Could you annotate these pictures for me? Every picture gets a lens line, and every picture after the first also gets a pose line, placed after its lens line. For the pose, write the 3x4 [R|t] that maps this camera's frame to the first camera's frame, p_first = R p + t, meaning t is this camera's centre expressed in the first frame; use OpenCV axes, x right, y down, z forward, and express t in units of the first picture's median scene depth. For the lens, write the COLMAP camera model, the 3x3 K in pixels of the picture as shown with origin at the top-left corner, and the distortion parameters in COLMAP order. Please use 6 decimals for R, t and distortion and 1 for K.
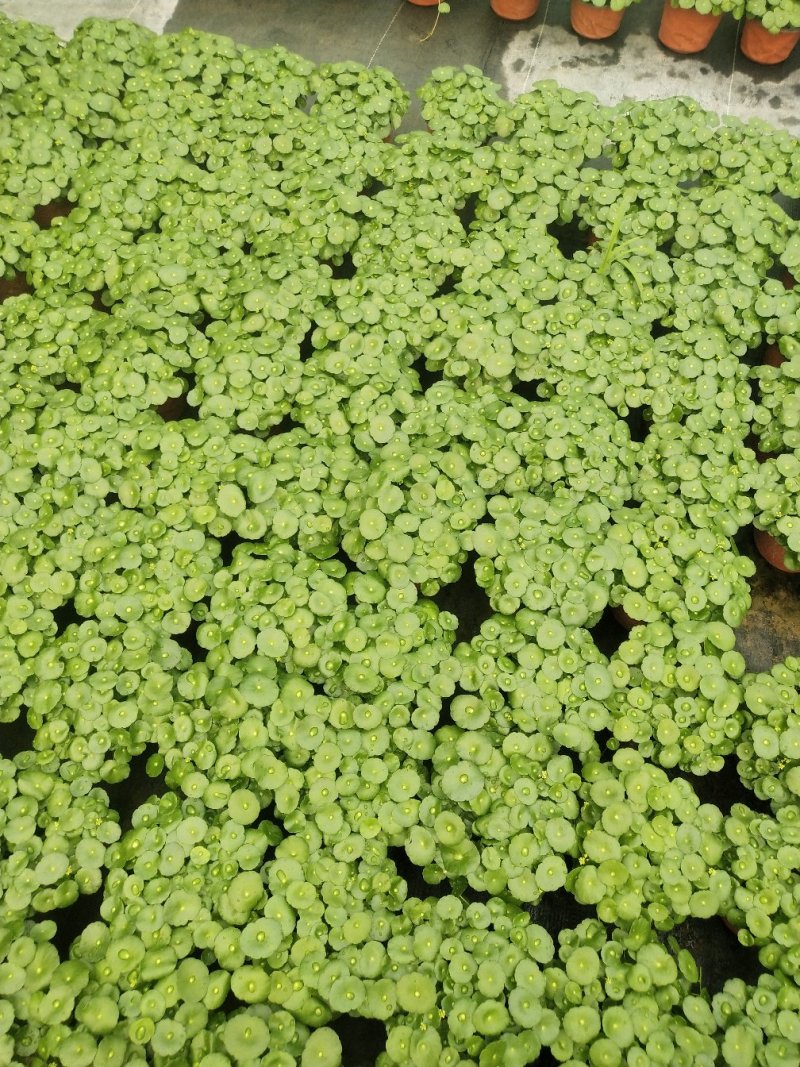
lens RADIAL K [[839.1, 0, 400.0], [0, 839.1, 533.5], [0, 0, 1]] dist [-0.008367, 0.010811]
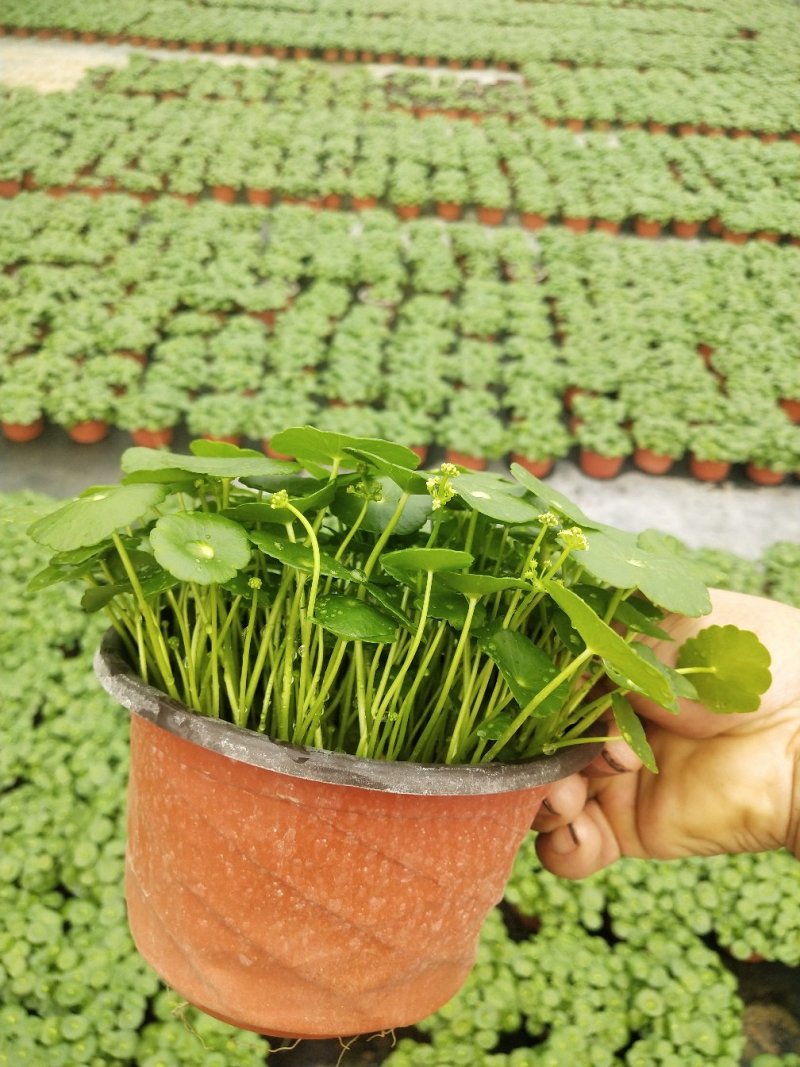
lens RADIAL K [[839.1, 0, 400.0], [0, 839.1, 533.5], [0, 0, 1]] dist [-0.008367, 0.010811]
pose [[0.971074, -0.100575, 0.216564, 0.162401], [0.178678, 0.907716, -0.379640, 0.091707], [-0.158397, 0.407354, 0.899430, -0.287655]]
